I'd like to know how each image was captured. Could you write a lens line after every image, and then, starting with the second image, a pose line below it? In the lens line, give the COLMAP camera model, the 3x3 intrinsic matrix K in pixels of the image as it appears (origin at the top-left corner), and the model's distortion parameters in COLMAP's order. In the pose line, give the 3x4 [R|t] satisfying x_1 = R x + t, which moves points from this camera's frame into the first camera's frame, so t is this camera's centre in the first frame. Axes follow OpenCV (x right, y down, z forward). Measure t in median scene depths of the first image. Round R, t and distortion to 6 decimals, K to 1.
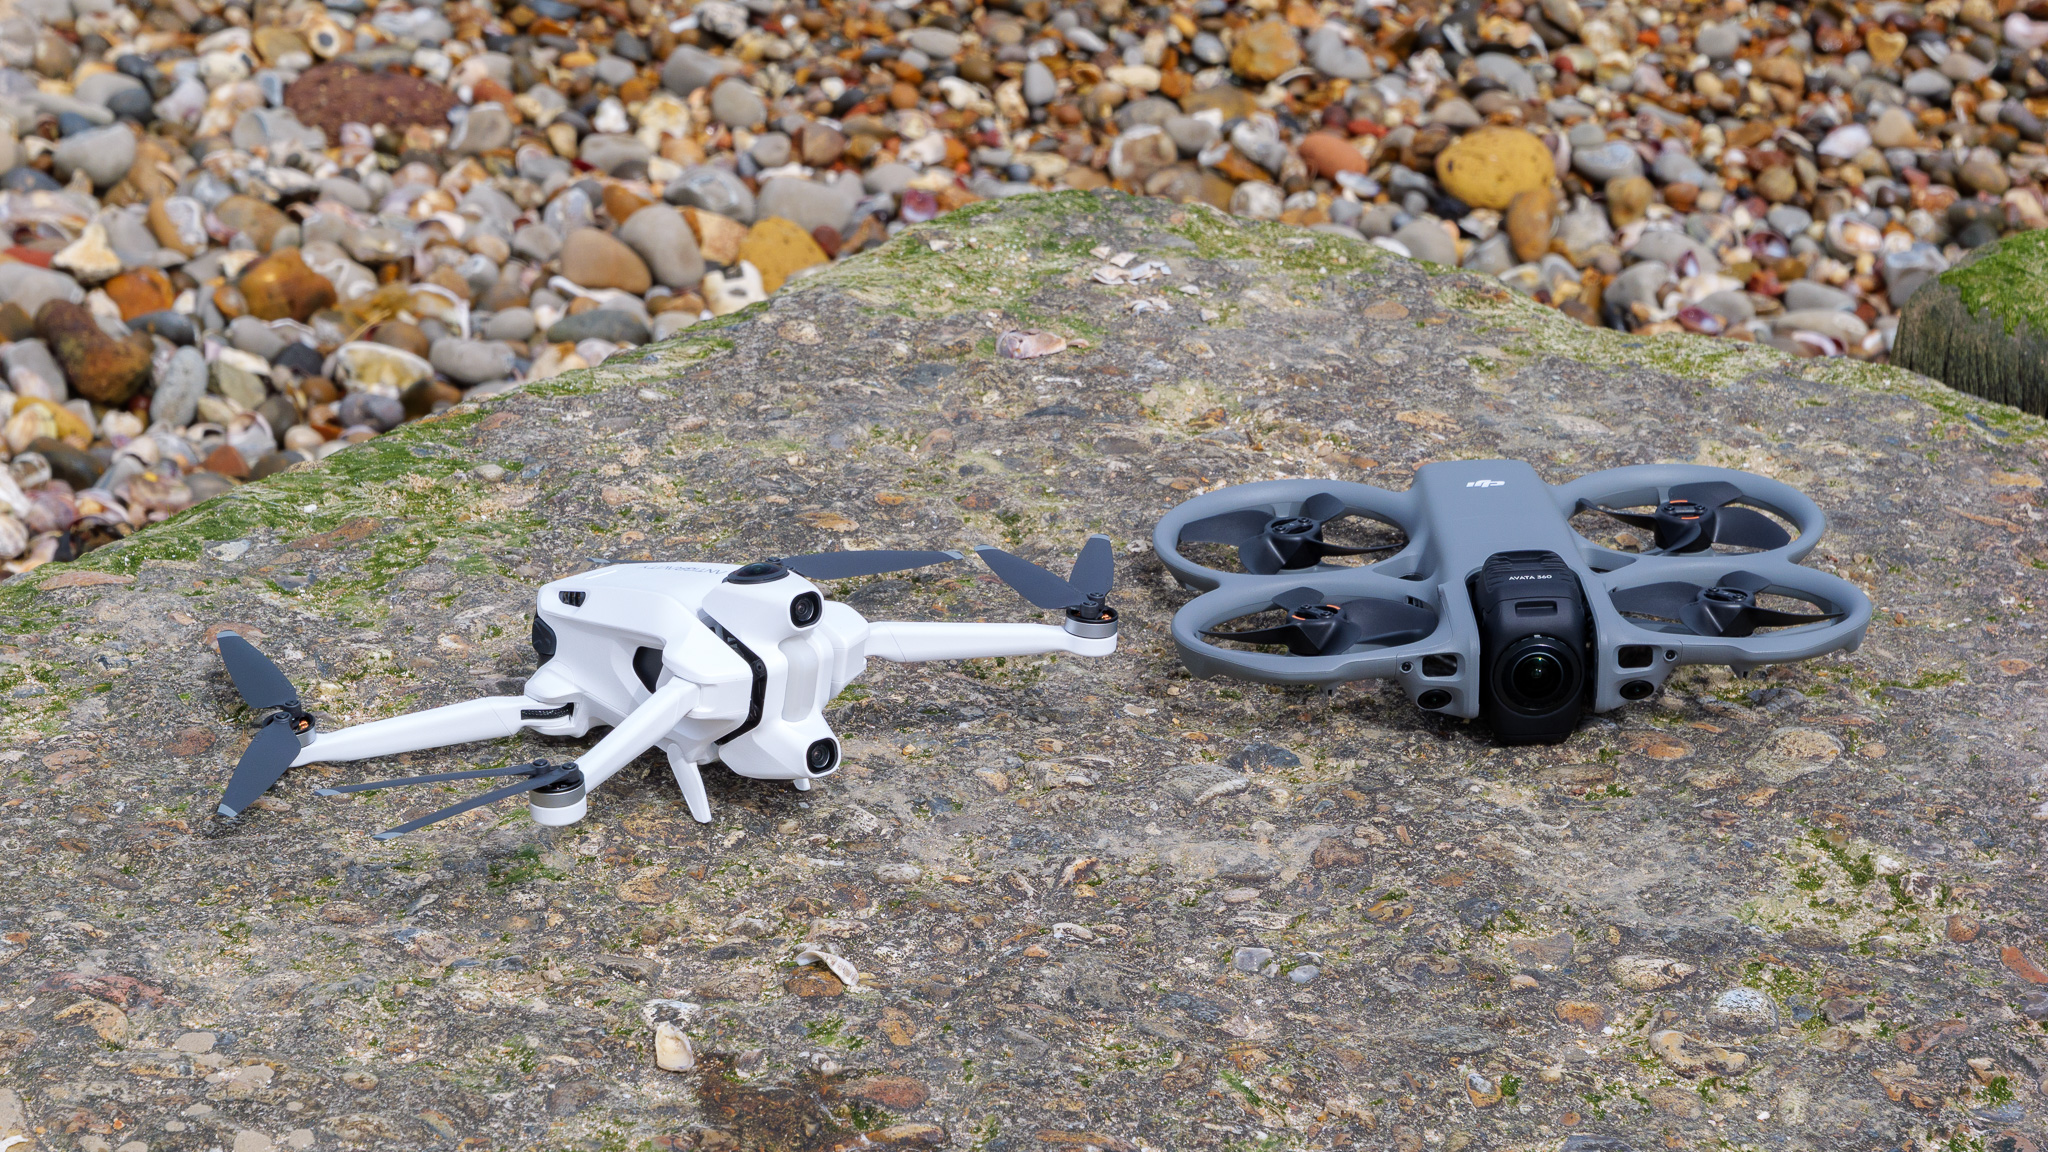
lens RADIAL K [[6743.8, 0, 1024.2], [0, 6743.8, 579.3], [0, 0, 1]] dist [0.044799, 0.000000]
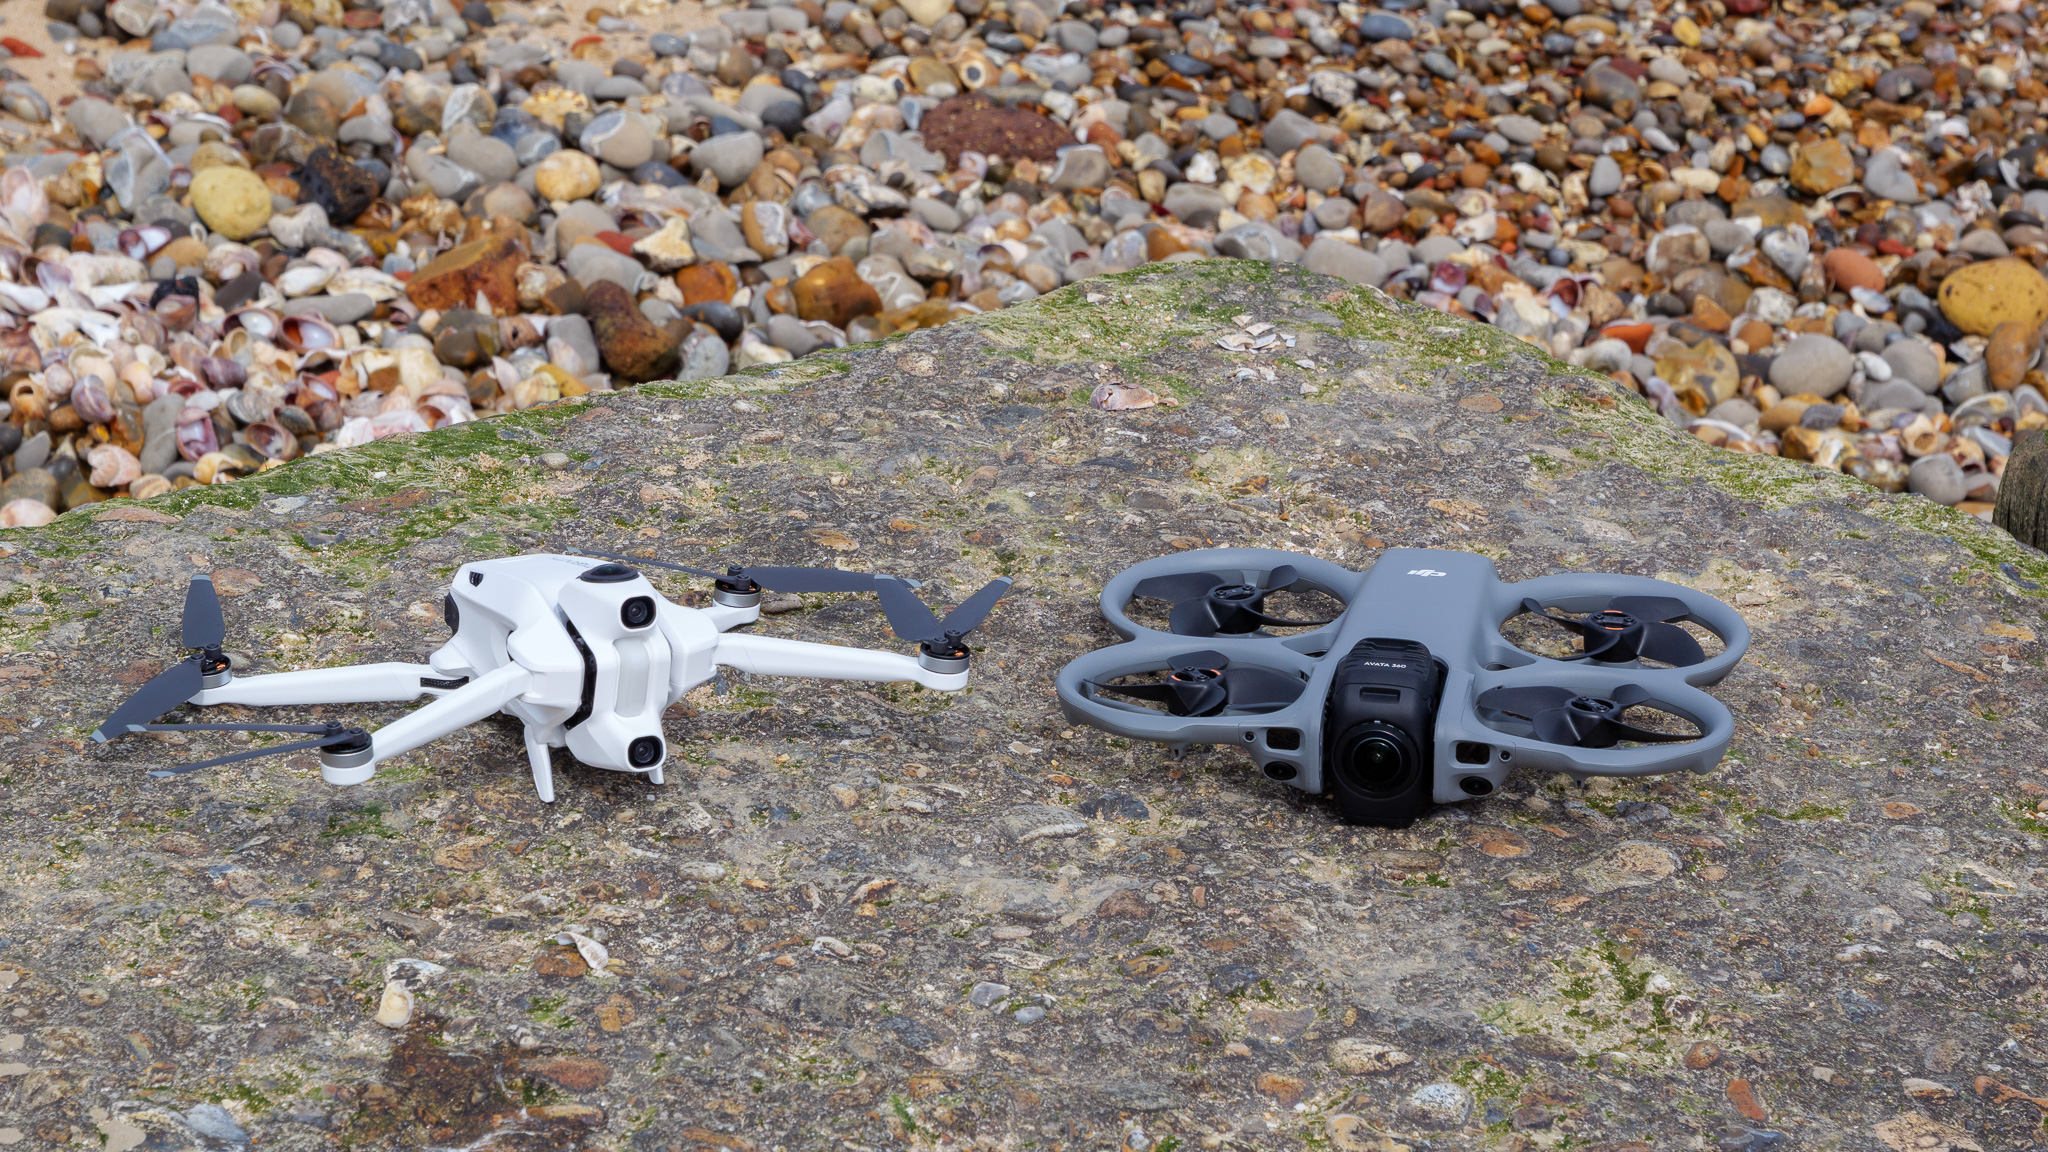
lens RADIAL K [[6075.3, 0, 1024.2], [0, 6075.3, 572.6], [0, 0, 1]] dist [0.038174, 0.000000]
pose [[0.966263, 0.112290, -0.231789, 0.232566], [-0.113271, 0.993522, 0.009115, -0.016317], [0.231311, 0.017448, 0.972723, 0.082422]]
